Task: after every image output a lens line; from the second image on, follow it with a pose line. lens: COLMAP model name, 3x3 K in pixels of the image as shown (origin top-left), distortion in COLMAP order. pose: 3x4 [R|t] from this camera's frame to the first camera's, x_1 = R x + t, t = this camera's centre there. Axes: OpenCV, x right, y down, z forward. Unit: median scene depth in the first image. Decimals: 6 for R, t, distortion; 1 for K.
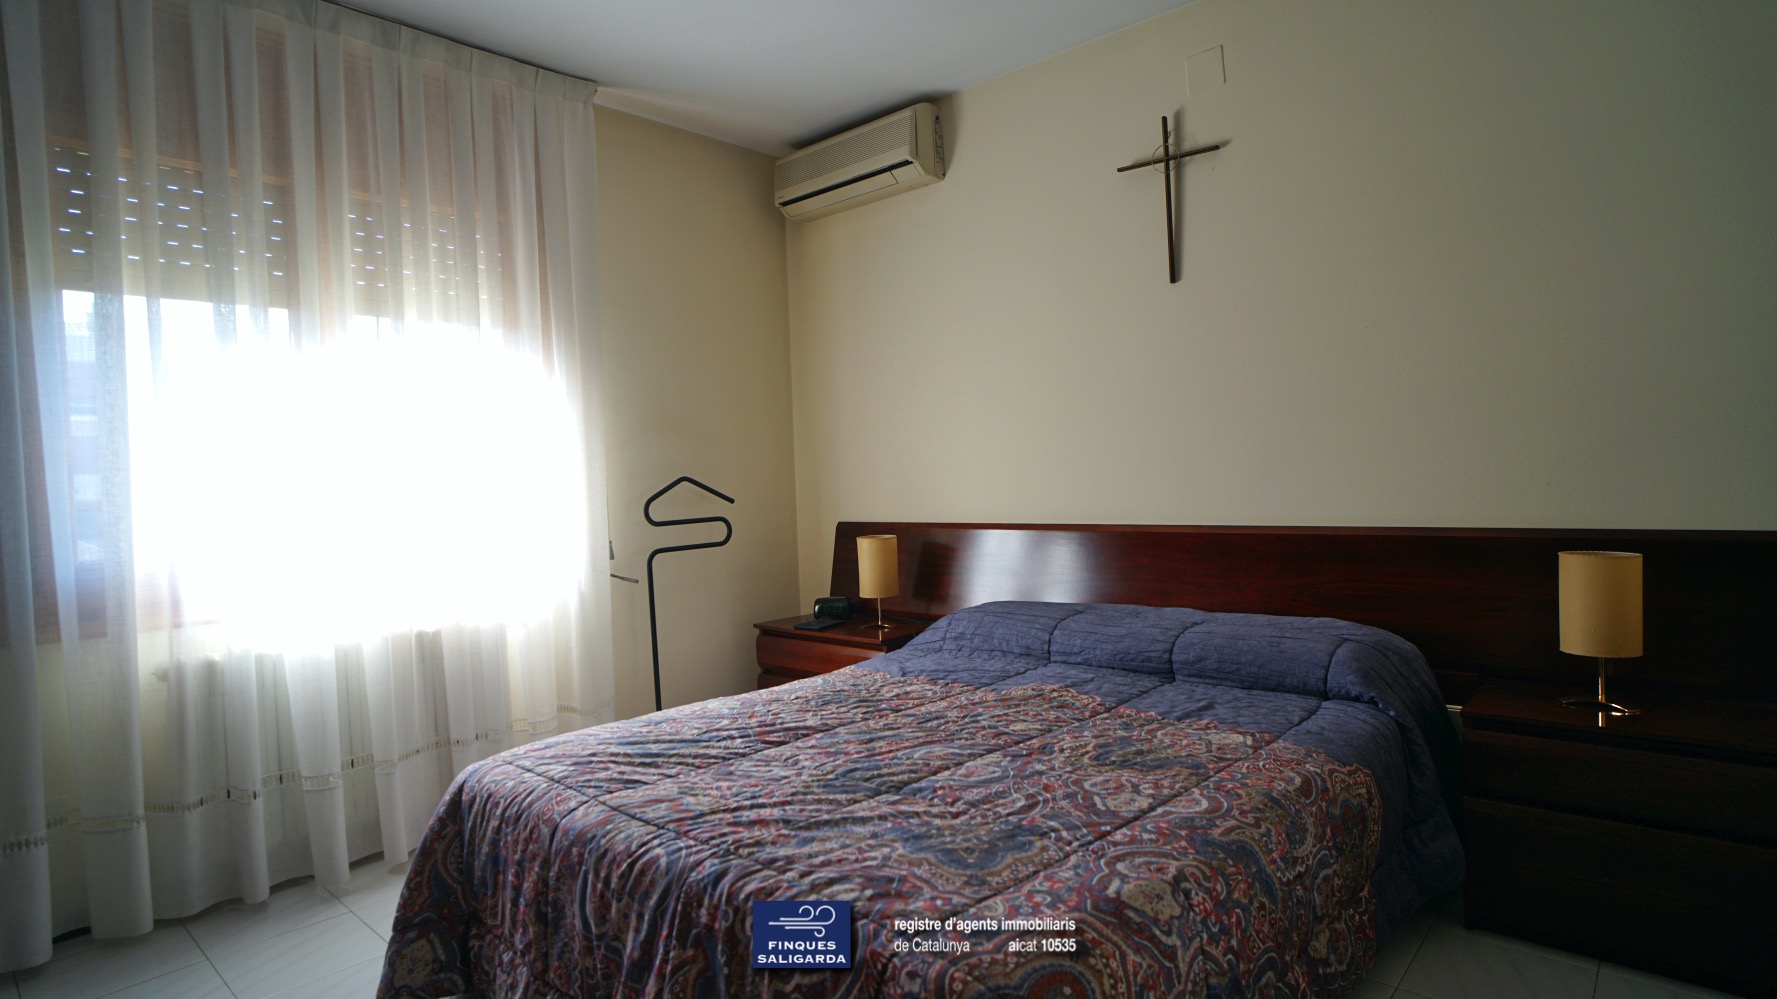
lens RADIAL K [[915.0, 0, 888.5], [0, 915.0, 499.5], [0, 0, 1]] dist [-0.053198, 0.028227]
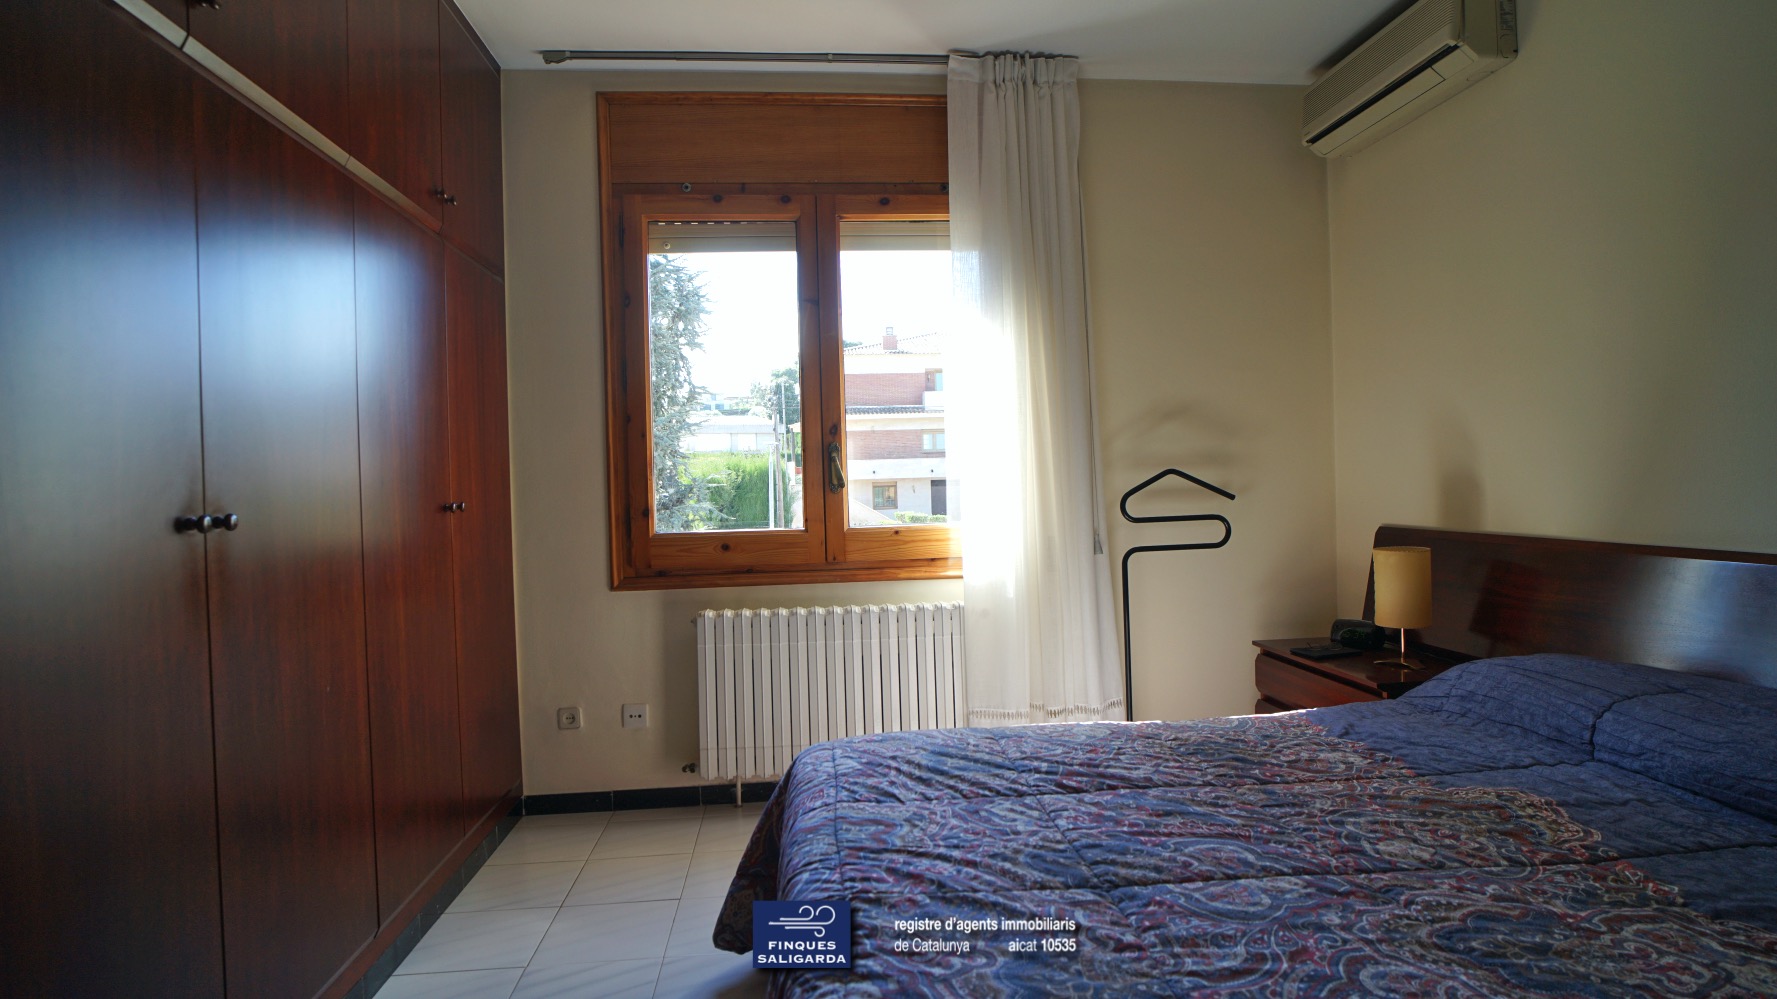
lens RADIAL K [[915.0, 0, 888.5], [0, 915.0, 499.5], [0, 0, 1]] dist [-0.053198, 0.028227]
pose [[0.745303, 0.028499, -0.666117, 0.315574], [-0.018197, 0.999583, 0.022405, -0.018921], [0.666478, -0.004577, 0.745511, 0.263138]]
